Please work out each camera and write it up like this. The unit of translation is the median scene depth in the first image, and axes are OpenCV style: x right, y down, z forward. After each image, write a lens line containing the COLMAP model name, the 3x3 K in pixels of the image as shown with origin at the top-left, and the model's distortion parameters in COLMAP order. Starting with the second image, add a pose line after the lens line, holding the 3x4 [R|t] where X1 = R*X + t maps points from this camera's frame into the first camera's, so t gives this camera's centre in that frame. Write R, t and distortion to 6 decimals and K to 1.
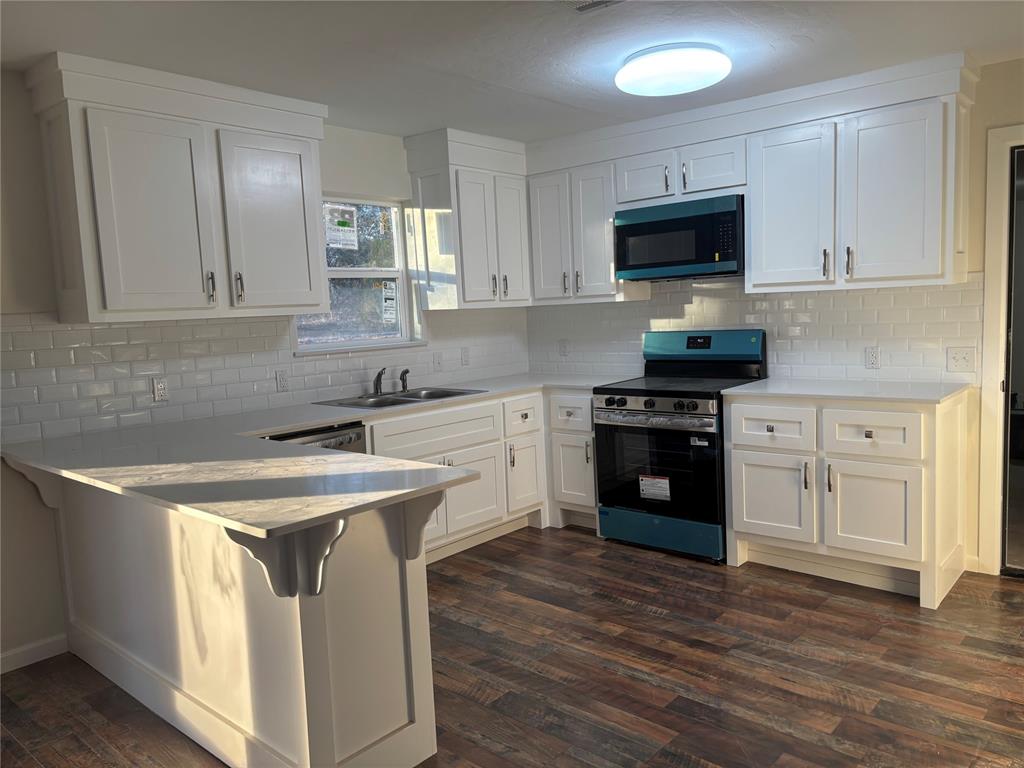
lens RADIAL K [[762.6, 0, 512.0], [0, 762.6, 384.0], [0, 0, 1]] dist [0.093541, -0.104278]
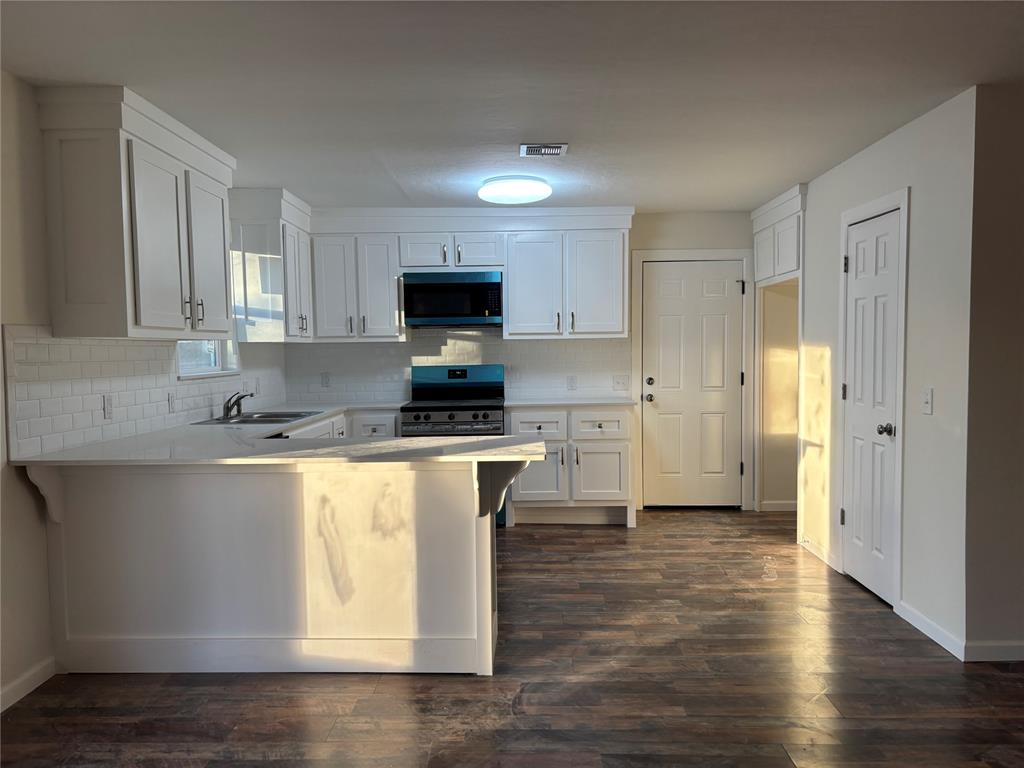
lens RADIAL K [[762.6, 0, 512.0], [0, 762.6, 384.0], [0, 0, 1]] dist [0.093541, -0.104278]
pose [[0.764394, 0.003597, 0.644739, -0.690321], [0.045019, 0.997246, -0.058937, 0.059765], [-0.643175, 0.074077, 0.762127, -0.116386]]
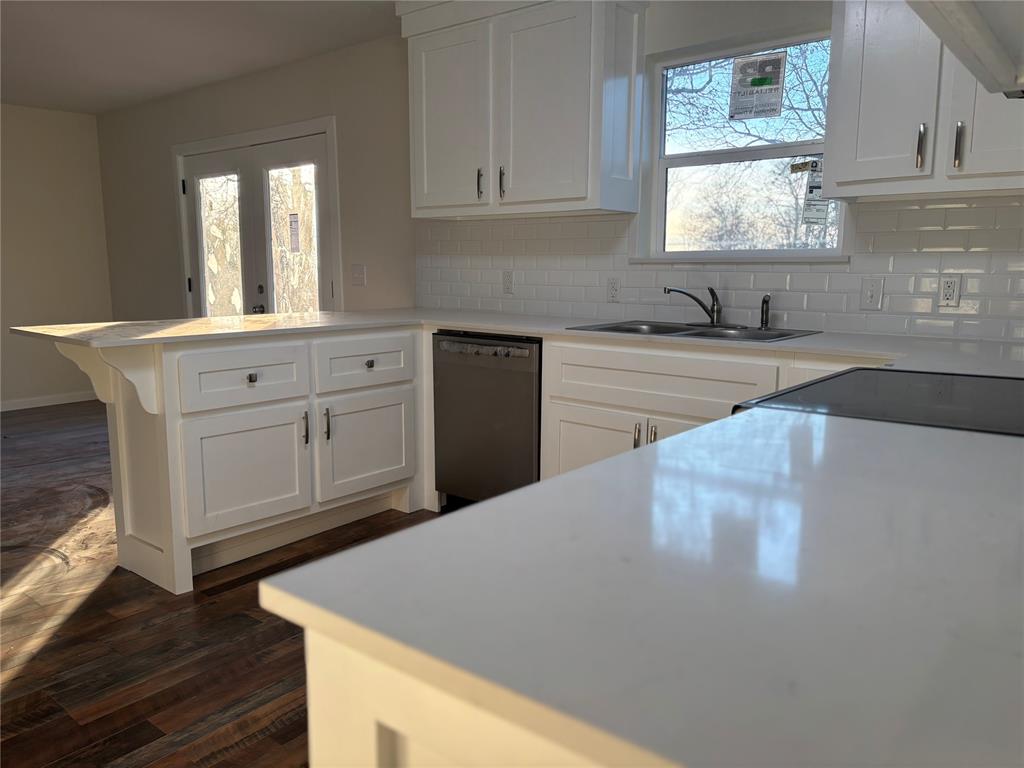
lens RADIAL K [[763.6, 0, 507.8], [0, 763.6, 380.5], [0, 0, 1]] dist [0.093340, -0.101984]
pose [[0.039625, 0.191306, -0.980730, 0.649401], [-0.106928, 0.976677, 0.186195, -0.059014], [0.993477, 0.097490, 0.059157, 0.929197]]
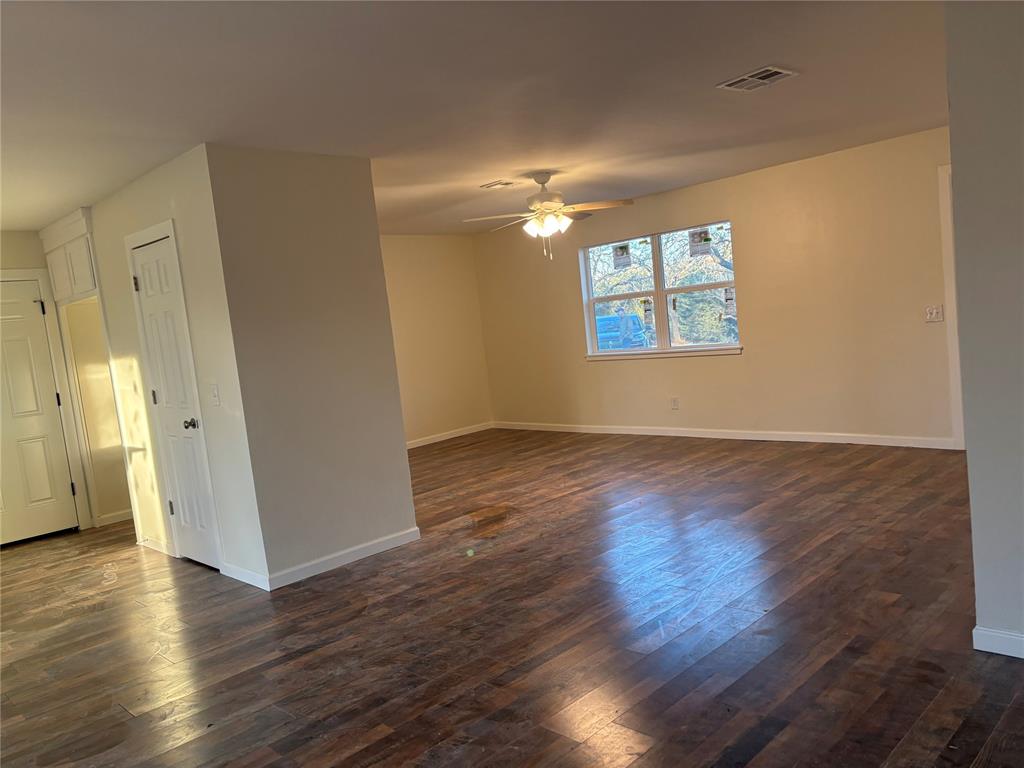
lens RADIAL K [[782.9, 0, 511.6], [0, 782.9, 372.7], [0, 0, 1]] dist [0.005527, 0.003442]
pose [[0.073660, -0.048570, 0.996100, -0.850035], [0.219170, 0.975183, 0.031343, 0.079135], [-0.972902, 0.216006, 0.082478, -0.281091]]
